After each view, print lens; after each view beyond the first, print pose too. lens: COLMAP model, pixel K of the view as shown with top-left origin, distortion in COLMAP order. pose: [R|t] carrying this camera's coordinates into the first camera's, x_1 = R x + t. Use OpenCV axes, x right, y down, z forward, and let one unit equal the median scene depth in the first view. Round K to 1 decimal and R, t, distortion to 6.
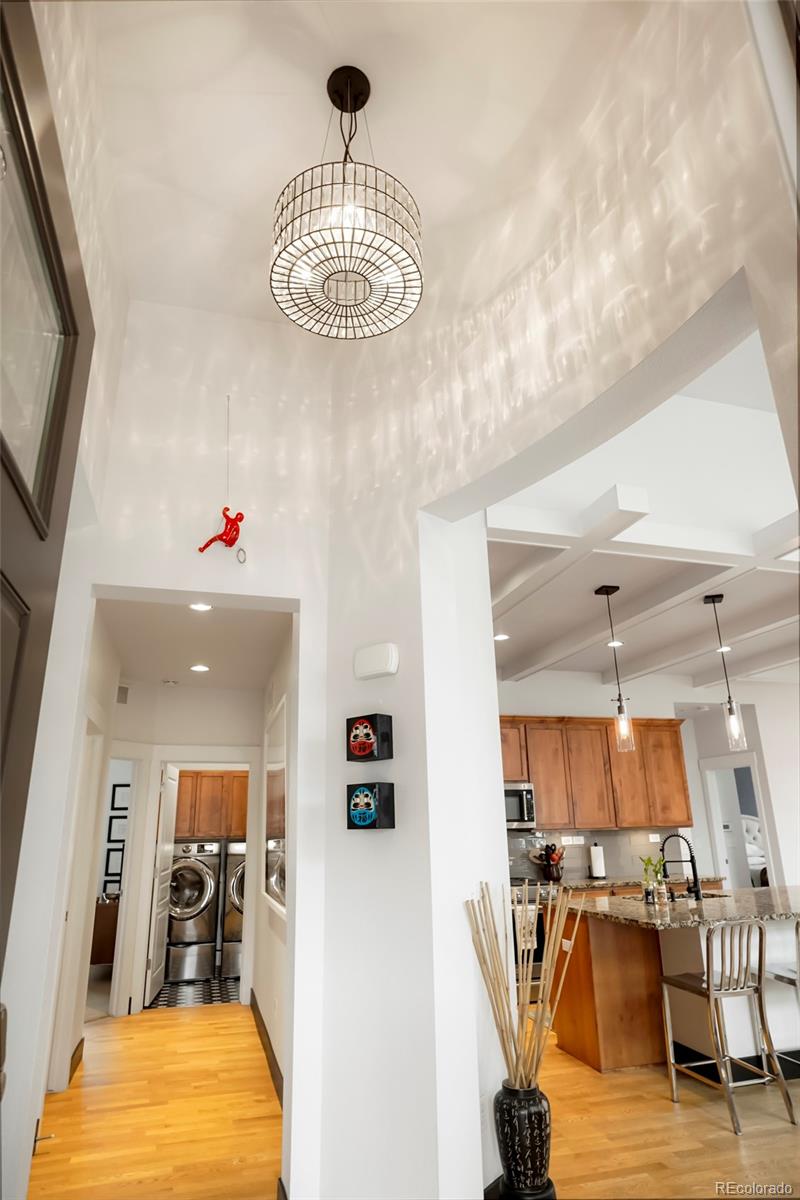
lens RADIAL K [[684.3, 0, 400.0], [0, 684.3, 600.0], [0, 0, 1]] dist [-0.036519, 0.031284]
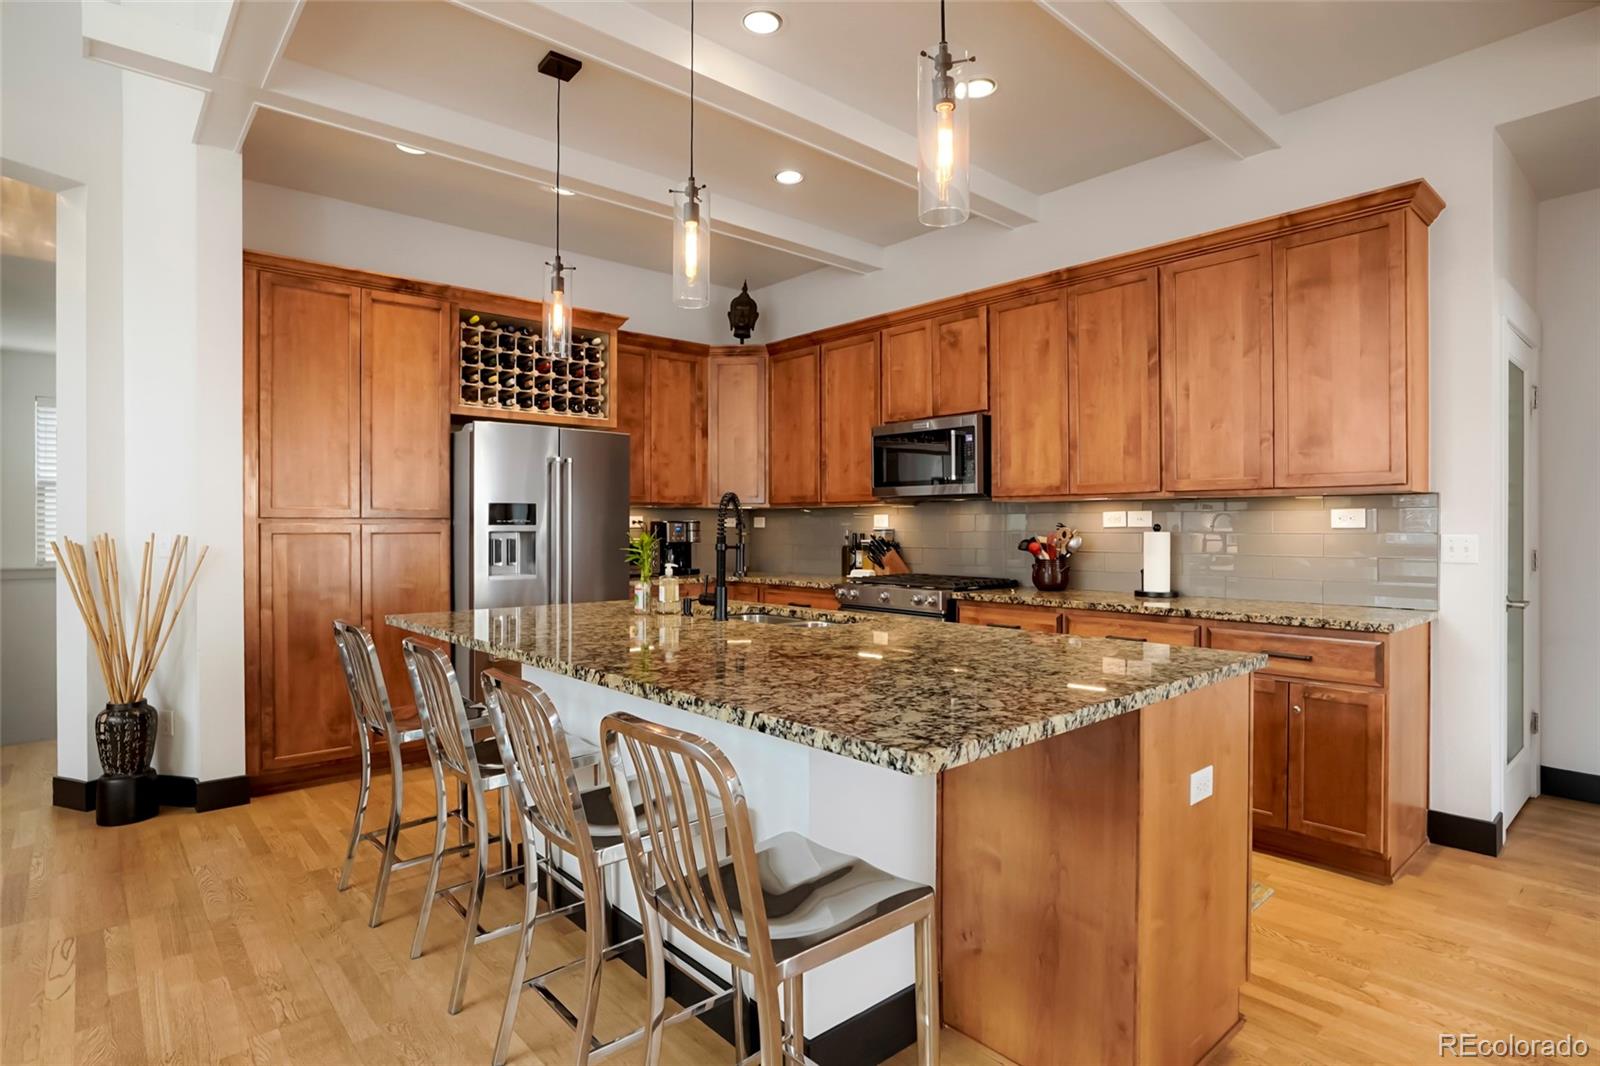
lens RADIAL K [[836.2, 0, 791.2], [0, 836.2, 521.7], [0, 0, 1]] dist [-0.033719, 0.002117]
pose [[0.429021, 0.016854, -0.903137, 0.703704], [0.277135, 0.949151, 0.149362, 0.204212], [0.859731, -0.314370, 0.402535, 0.565808]]
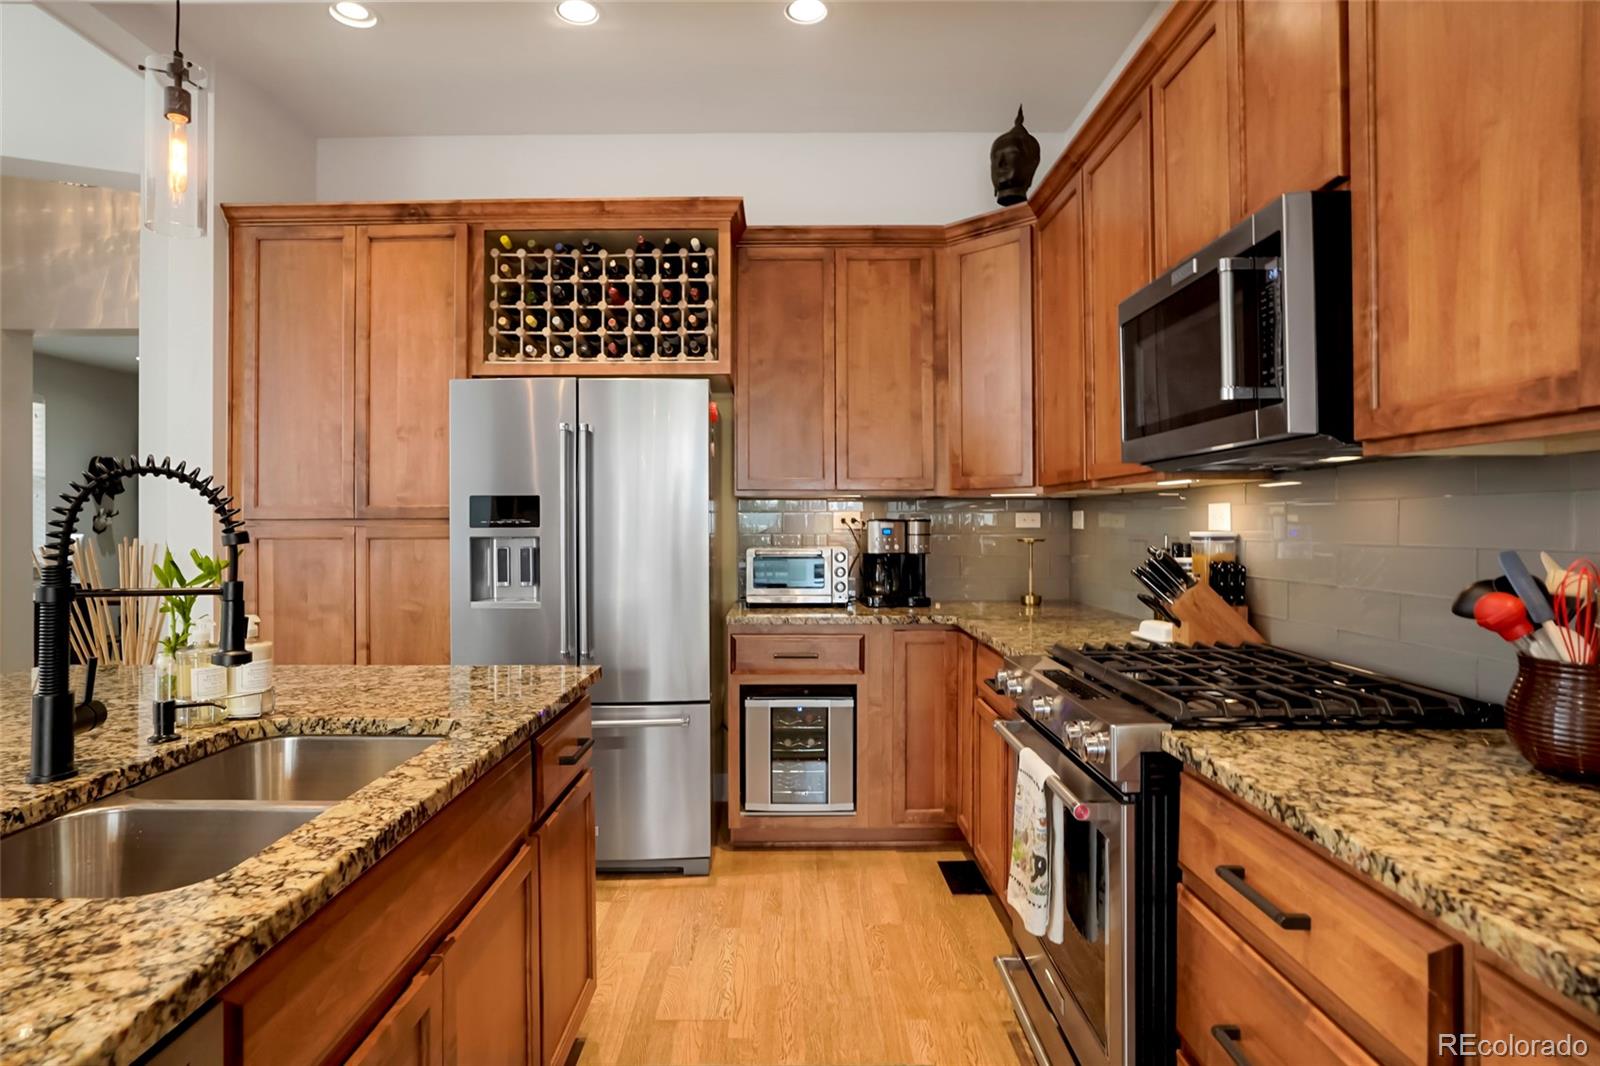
lens RADIAL K [[848.5, 0, 793.0], [0, 848.5, 510.2], [0, 0, 1]] dist [-0.012285, 0.000950]
pose [[-0.273409, 0.010519, -0.961840, 0.423439], [0.313836, 0.946196, -0.078861, 0.314107], [0.909261, -0.323422, -0.262000, 0.888244]]
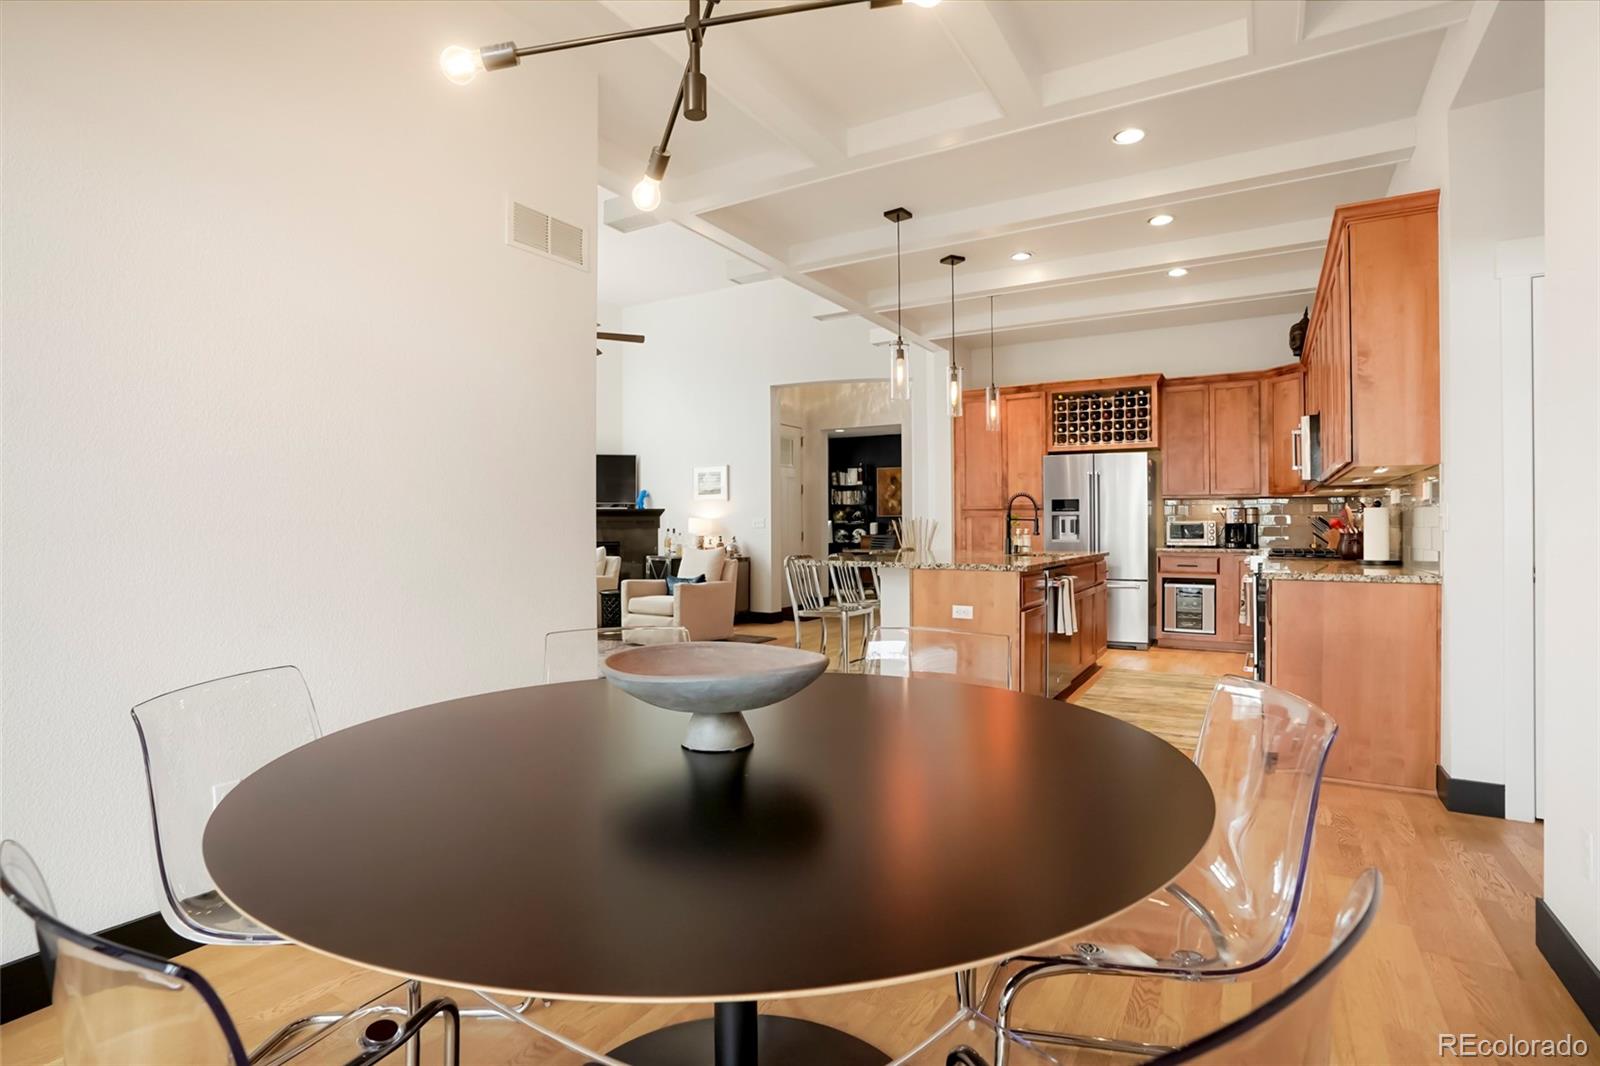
lens RADIAL K [[808.9, 0, 801.4], [0, 808.9, 523.9], [0, 0, 1]] dist [-0.053551, 0.000258]
pose [[-0.722630, 0.024722, -0.690793, 1.054778], [0.238216, 0.947047, -0.215302, 0.406764], [0.648891, -0.320142, -0.690254, 1.150688]]
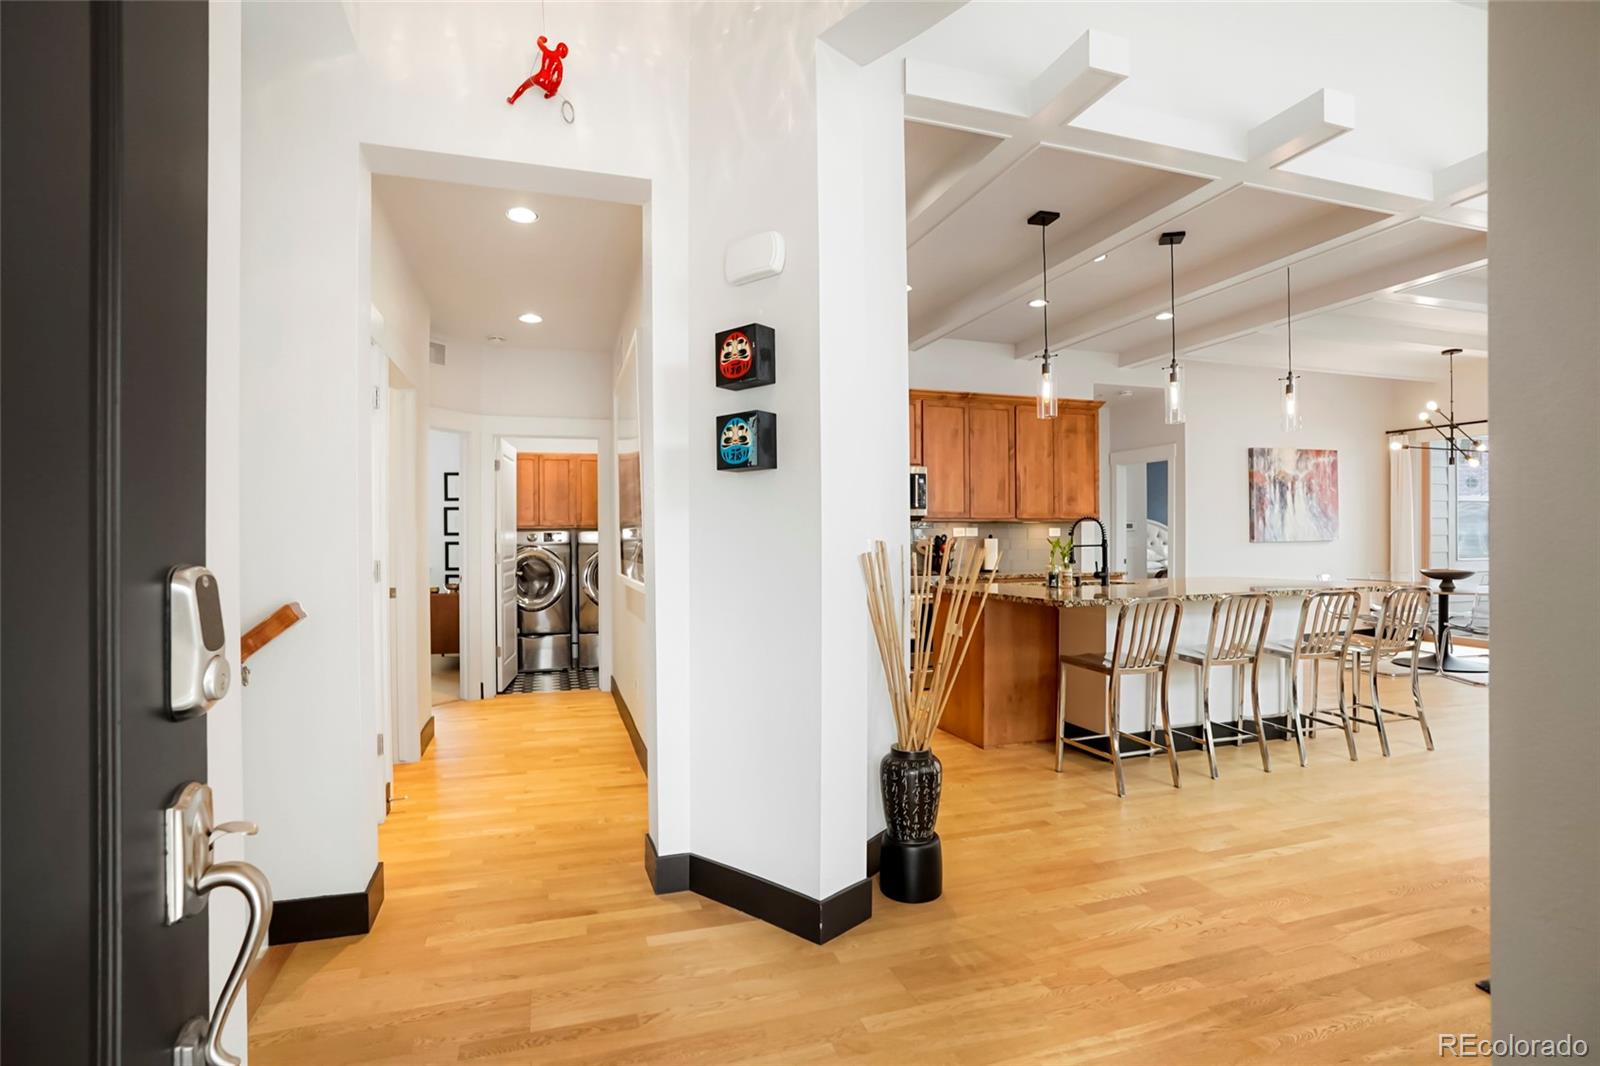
lens RADIAL K [[768.5, 0, 799.2], [0, 768.5, 530.0], [0, 0, 1]] dist [-0.037312, 0.000235]
pose [[0.999057, 0.015419, 0.040587, -0.006534], [-0.027073, 0.952060, 0.304710, 0.049636], [-0.033943, -0.305521, 0.951580, 0.045954]]
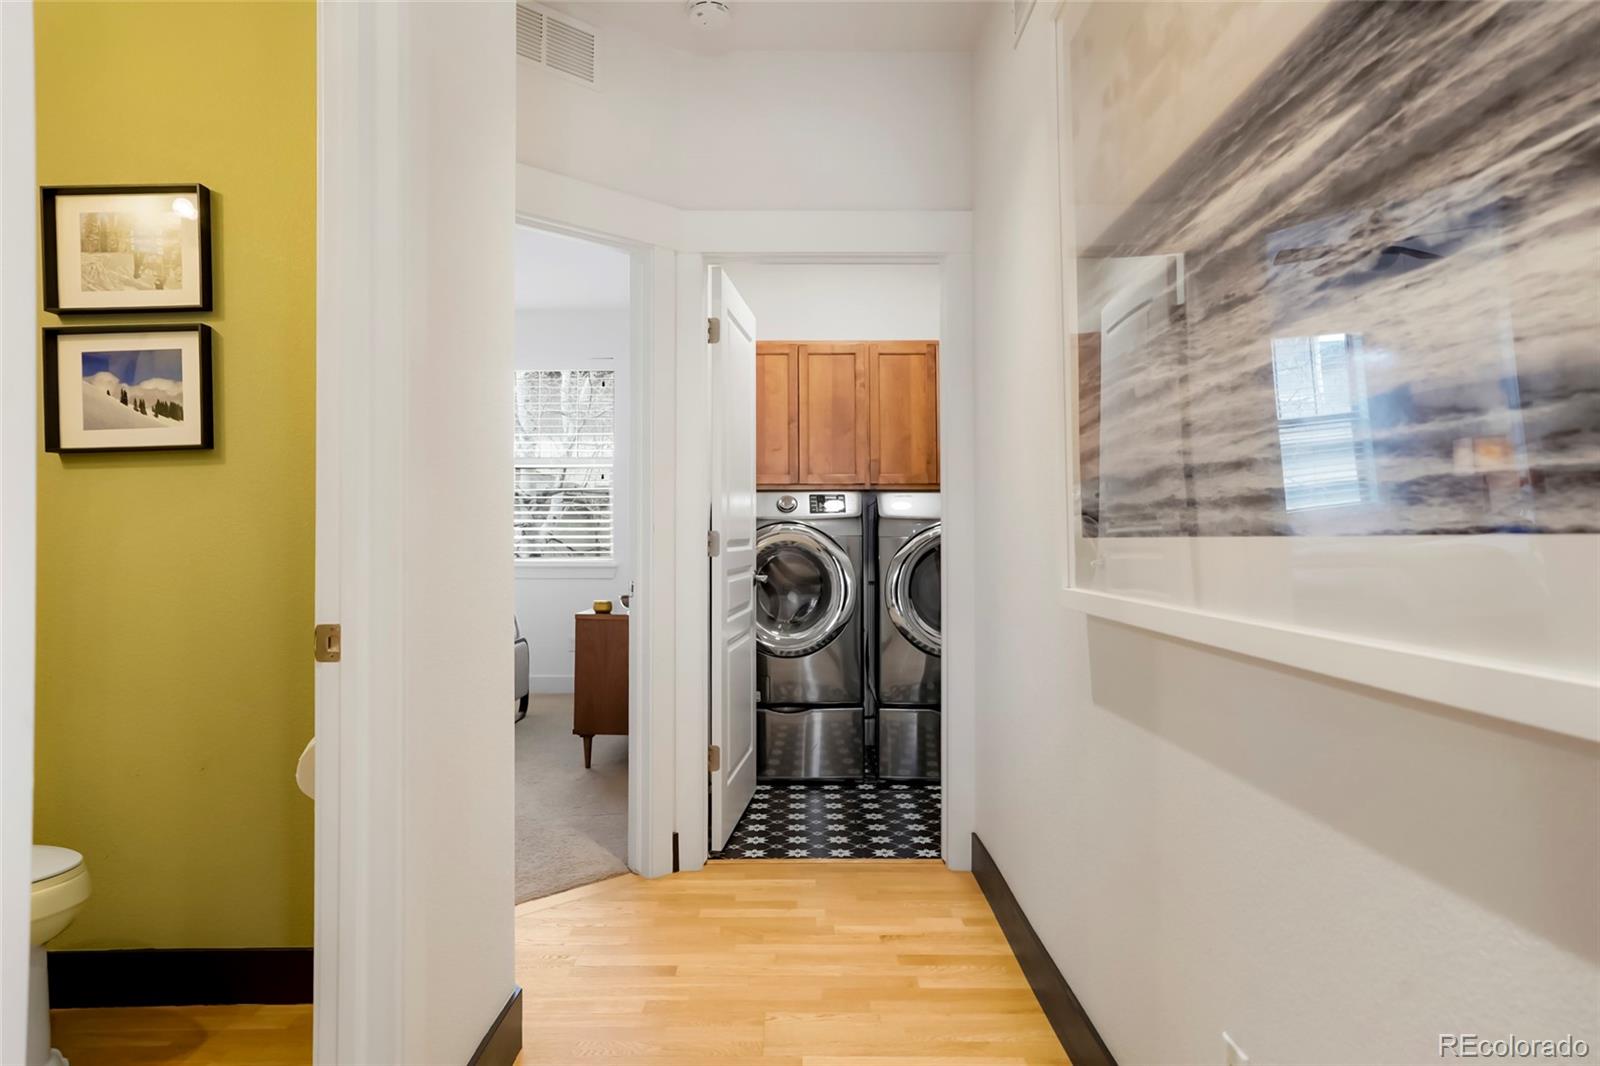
lens RADIAL K [[973.5, 0, 800.0], [0, 973.5, 533.0], [0, 0, 1]] dist [-0.000146, -0.000018]
pose [[0.963565, 0.021632, -0.266600, -0.161801], [0.063698, 0.949490, 0.307263, 0.224103], [0.259781, -0.313050, 0.913517, 0.498785]]
